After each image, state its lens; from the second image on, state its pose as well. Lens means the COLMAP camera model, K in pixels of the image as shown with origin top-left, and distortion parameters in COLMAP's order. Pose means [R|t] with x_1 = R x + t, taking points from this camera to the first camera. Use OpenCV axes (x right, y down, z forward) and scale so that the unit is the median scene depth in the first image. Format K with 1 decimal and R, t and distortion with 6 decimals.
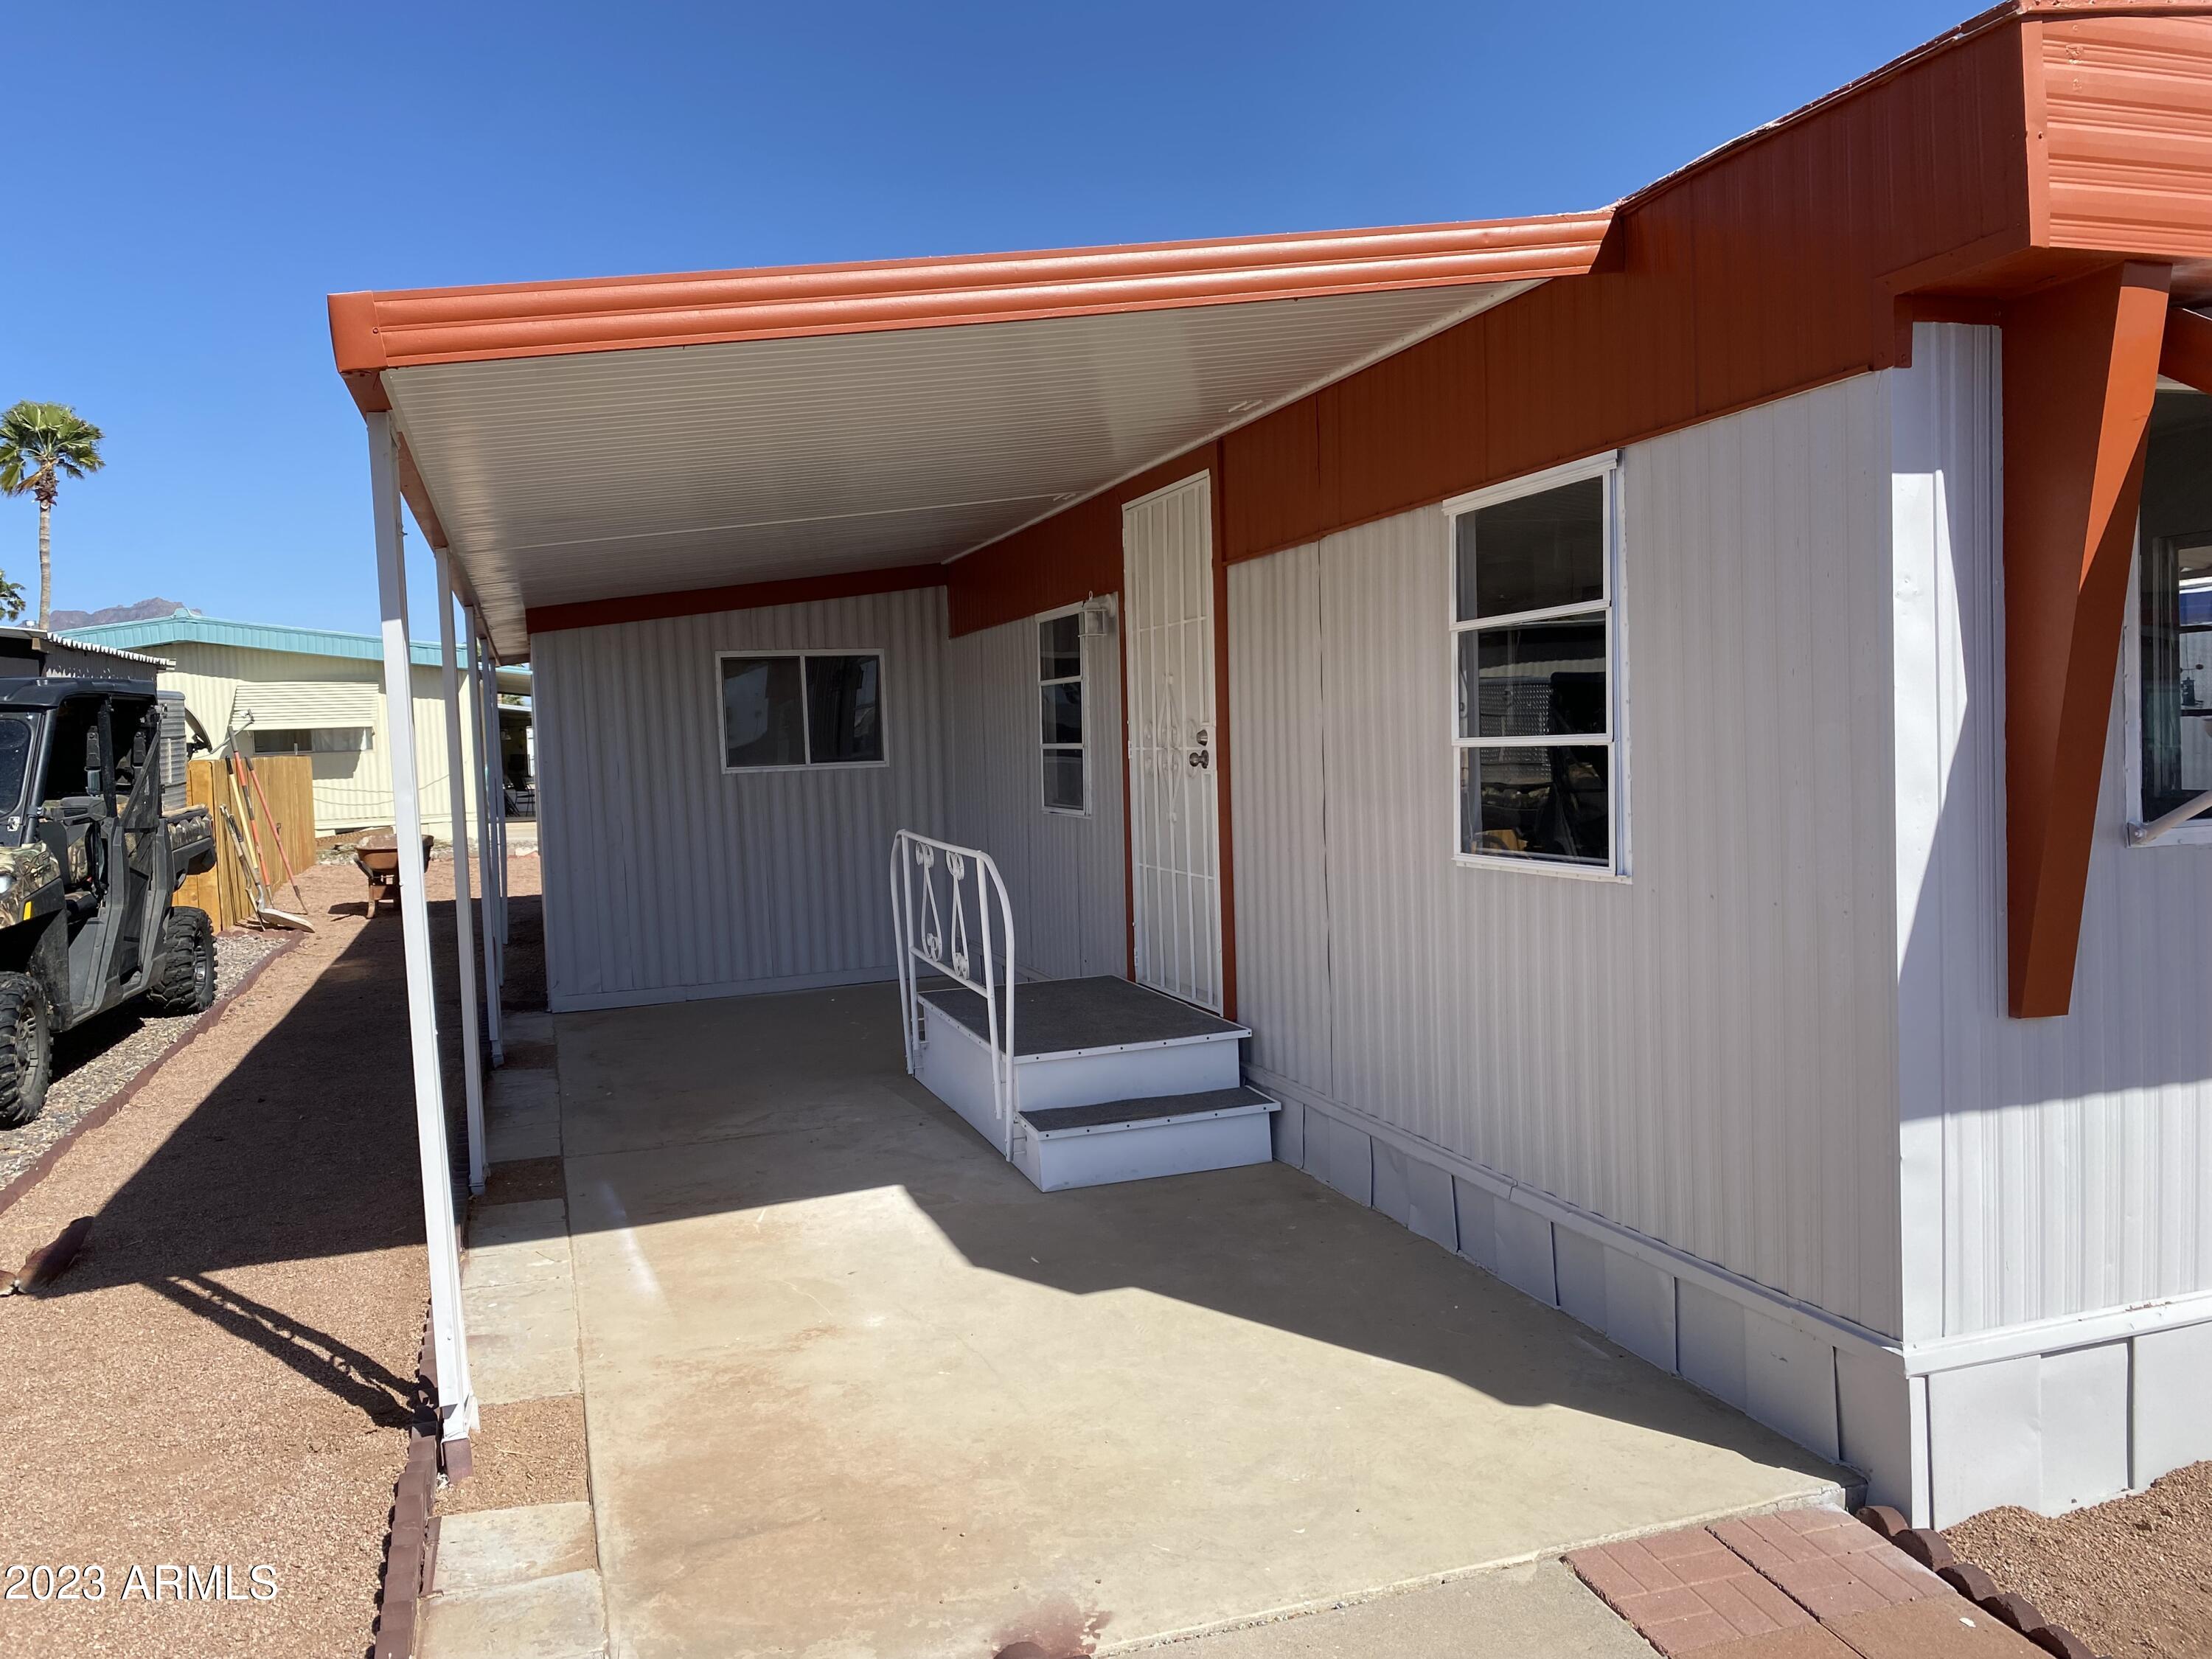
lens RADIAL K [[1677.7, 0, 1073.3], [0, 1677.7, 802.1], [0, 0, 1]] dist [0.157924, -0.252871]
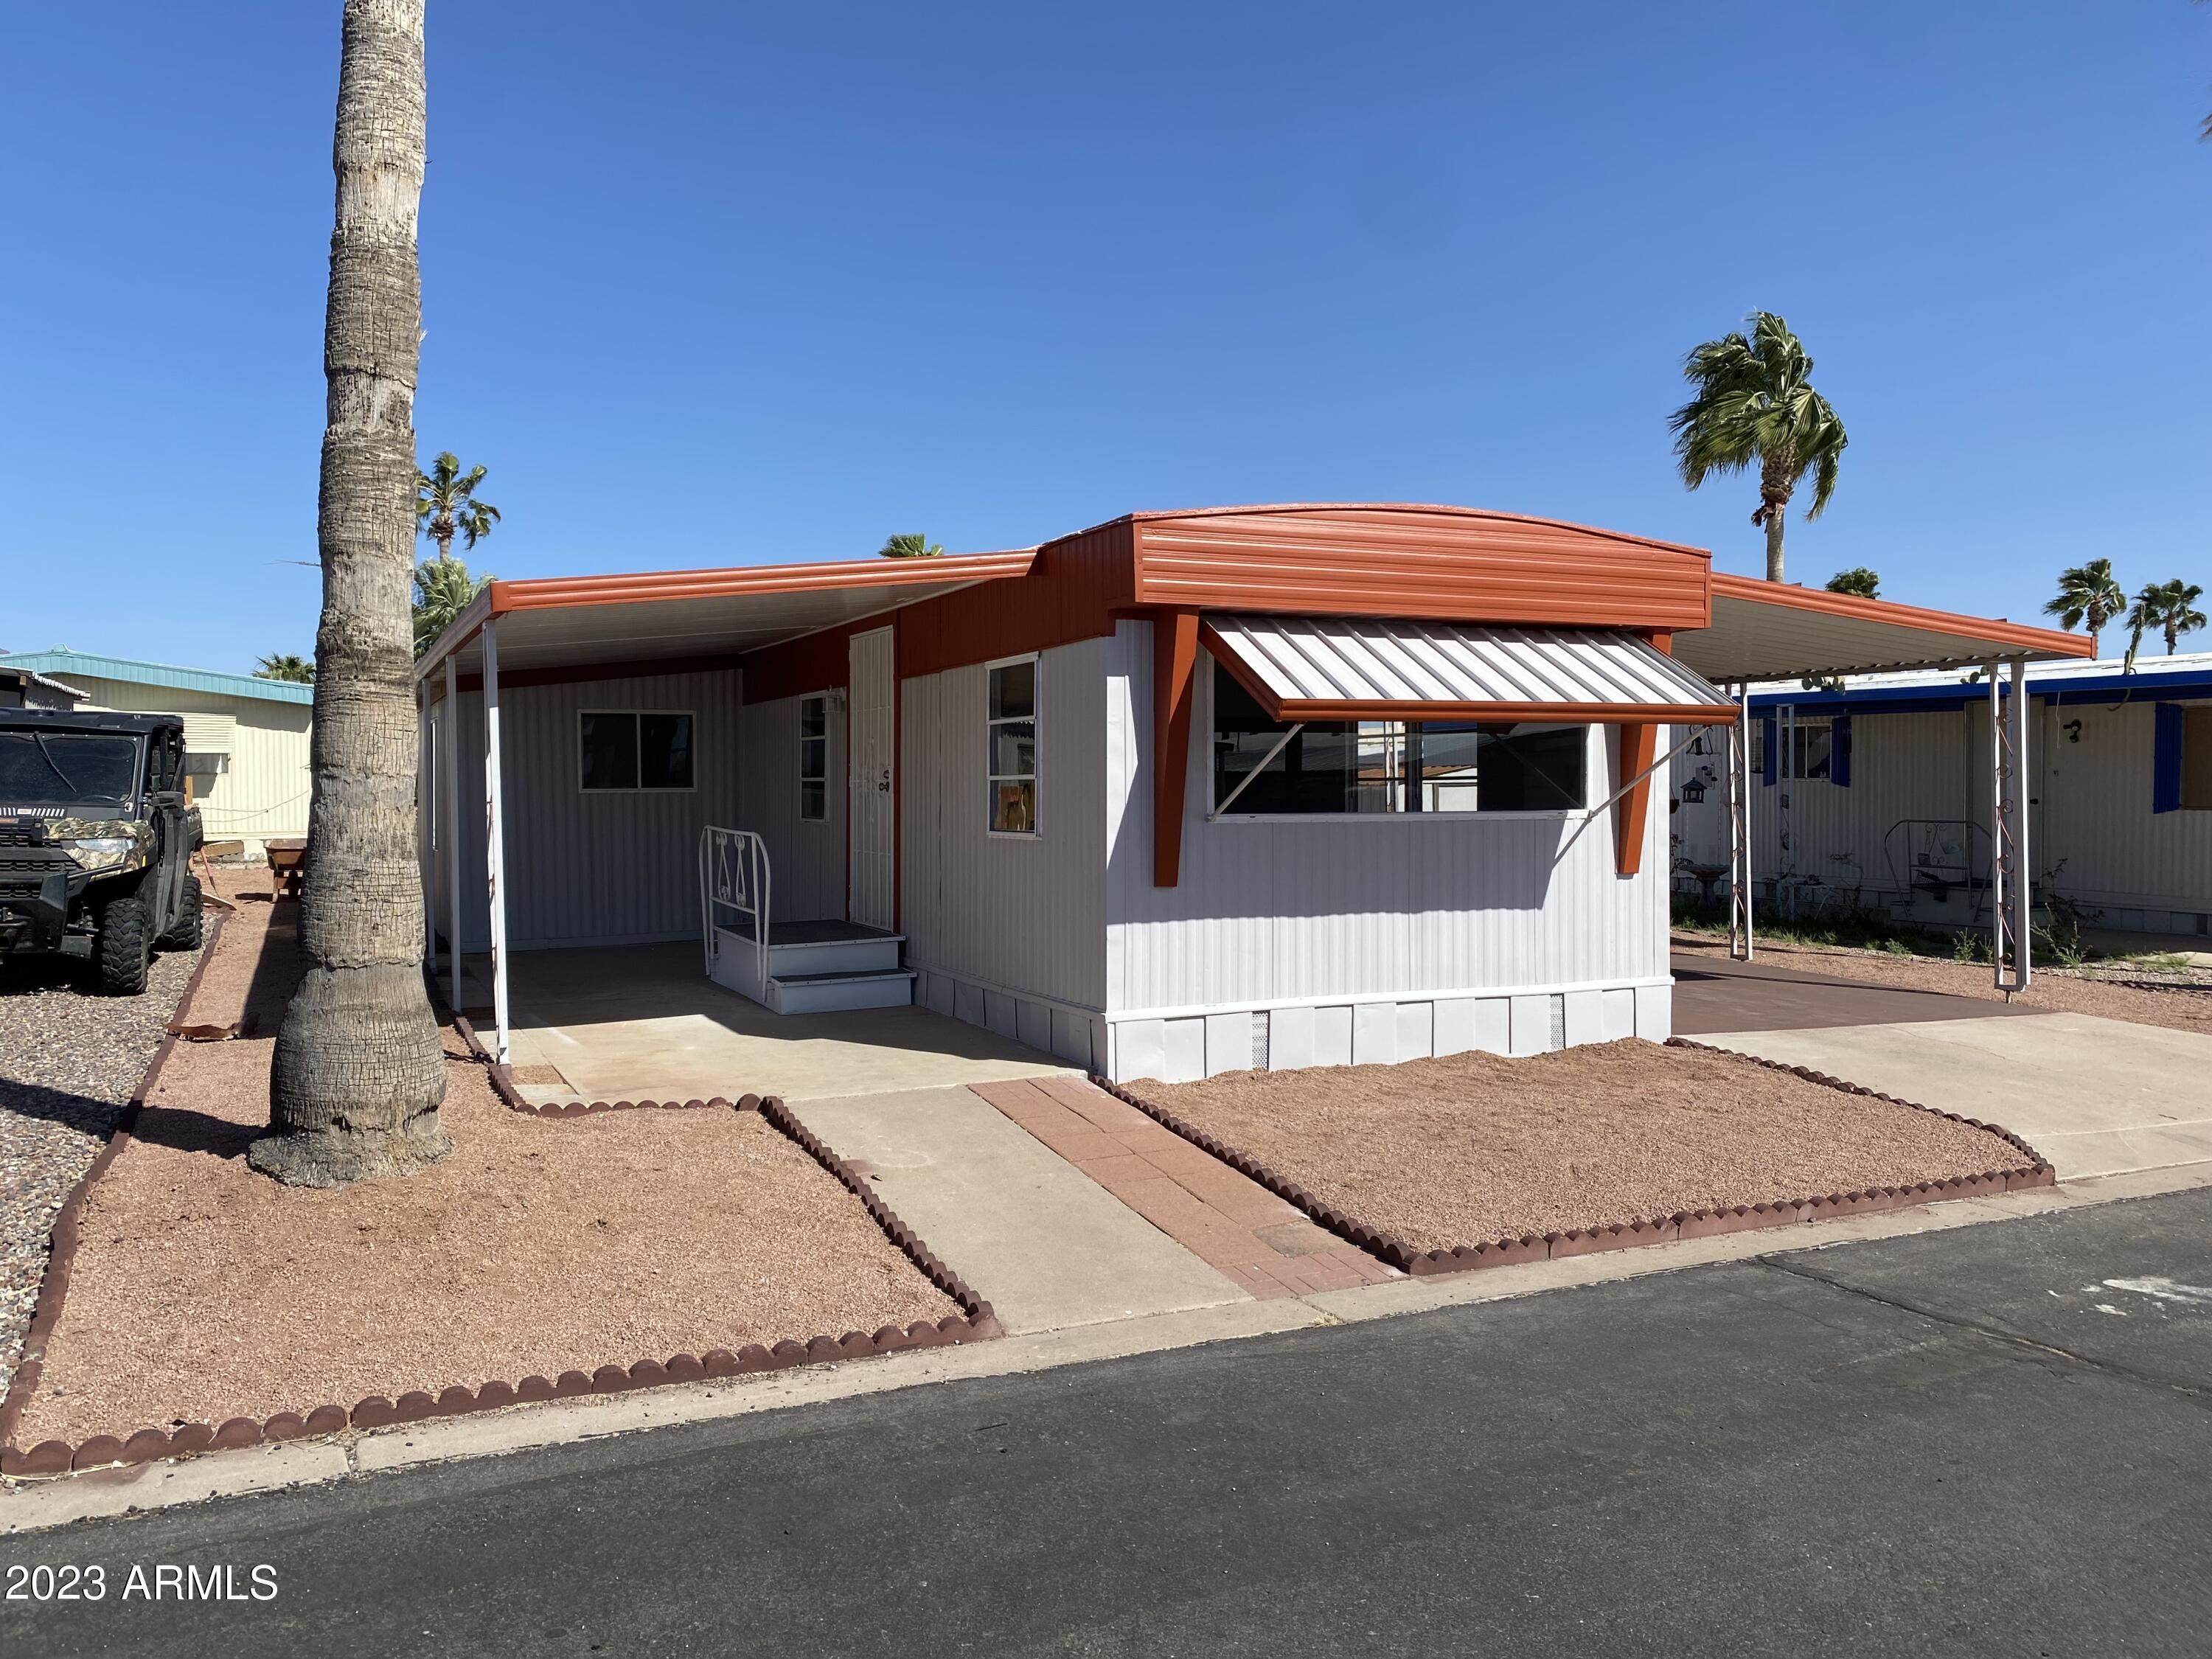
lens RADIAL K [[1707.5, 0, 1105.4], [0, 1707.5, 806.5], [0, 0, 1]] dist [0.141133, -0.274592]
pose [[0.990803, 0.029163, 0.132133, 0.067960], [-0.025273, 0.999199, -0.031021, 0.044850], [-0.132932, 0.027396, 0.990746, -0.802235]]
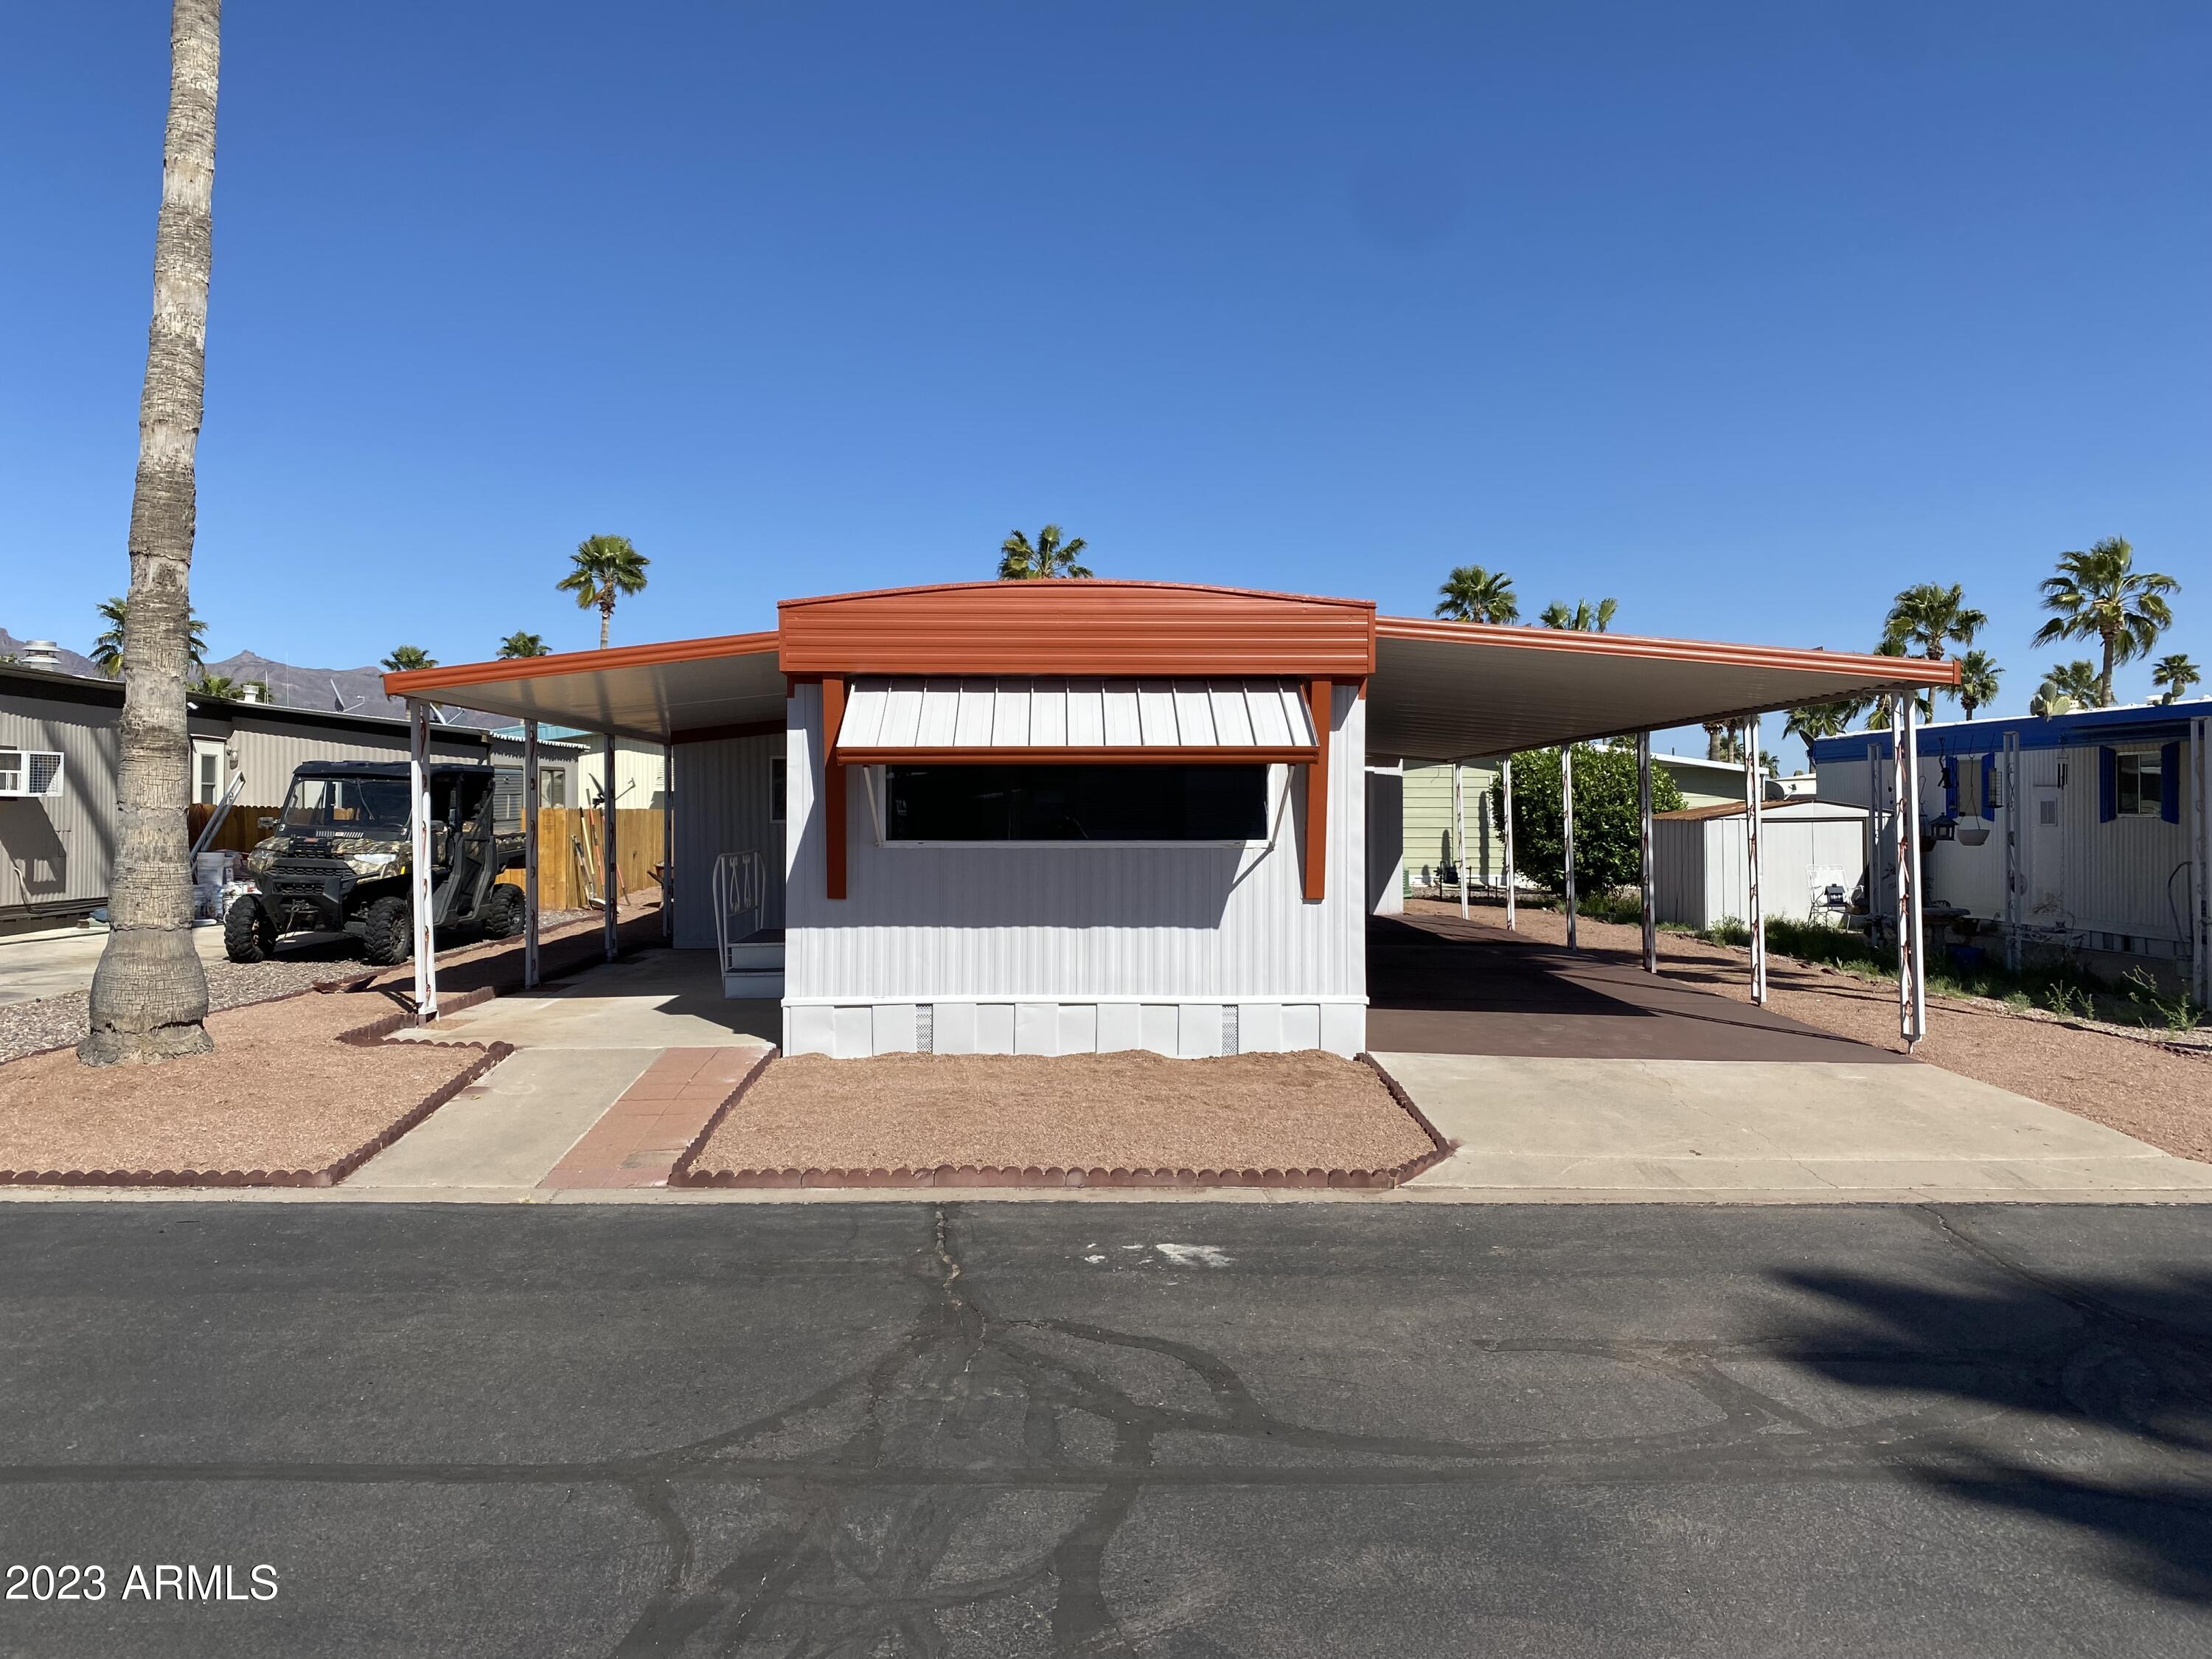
lens RADIAL K [[1707.5, 0, 1105.4], [0, 1707.5, 806.5], [0, 0, 1]] dist [0.141133, -0.274592]
pose [[0.957677, 0.032343, -0.286022, 1.018804], [-0.044457, 0.998364, -0.035961, 0.023805], [0.284391, 0.047154, 0.957548, -1.004589]]
